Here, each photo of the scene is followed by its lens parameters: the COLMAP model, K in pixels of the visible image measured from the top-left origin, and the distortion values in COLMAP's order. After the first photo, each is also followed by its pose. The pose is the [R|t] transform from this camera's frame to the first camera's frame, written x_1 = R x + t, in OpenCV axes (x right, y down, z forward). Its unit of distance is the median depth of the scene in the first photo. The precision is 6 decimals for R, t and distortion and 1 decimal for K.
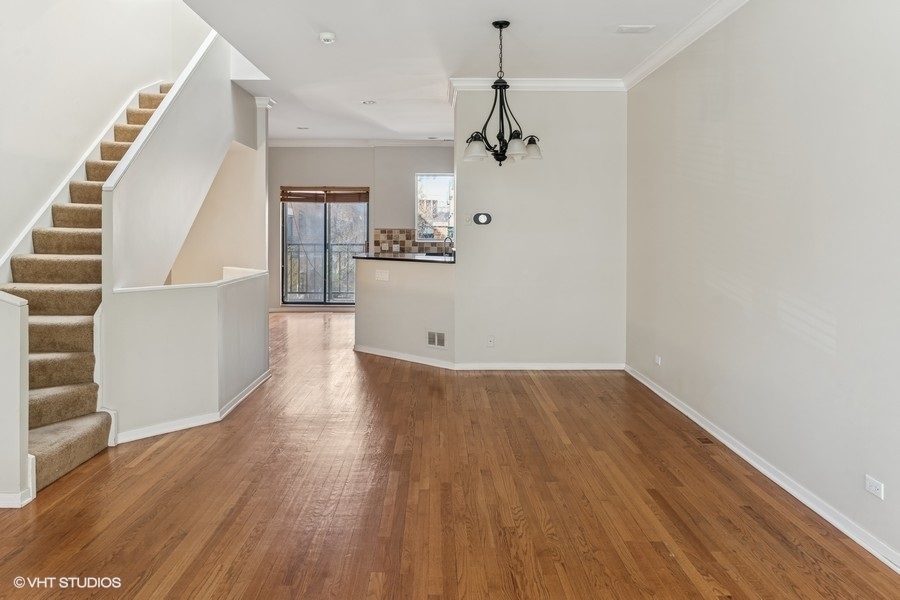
lens RADIAL K [[678.4, 0, 448.0], [0, 678.4, 241.1], [0, 0, 1]] dist [0.002304, -0.004586]
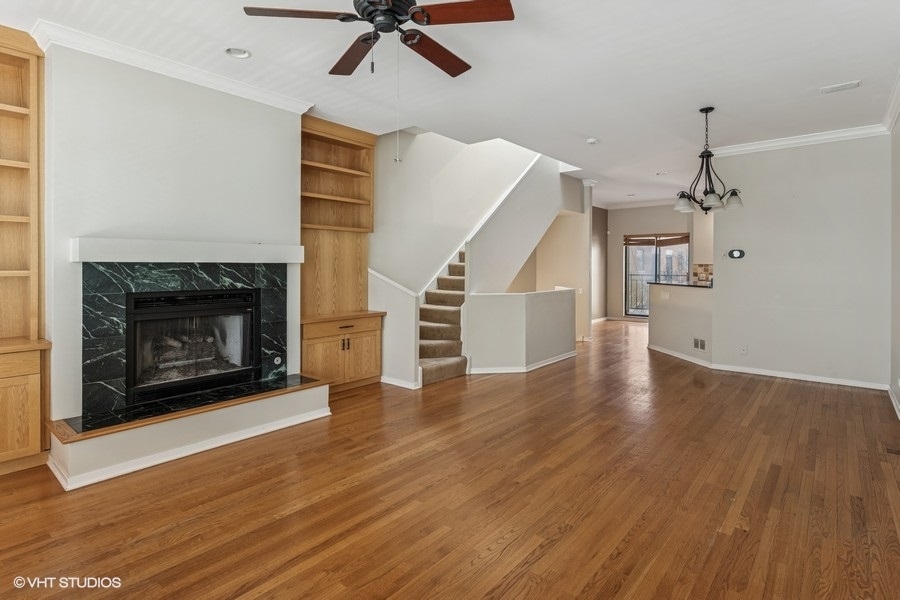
lens RADIAL K [[474.5, 0, 445.5], [0, 474.5, 270.7], [0, 0, 1]] dist [0.004817, -0.002045]
pose [[0.745391, 0.003370, -0.666619, 0.322359], [-0.009487, 0.999940, -0.005552, 0.011939], [0.666560, 0.010463, 0.745378, -0.052756]]
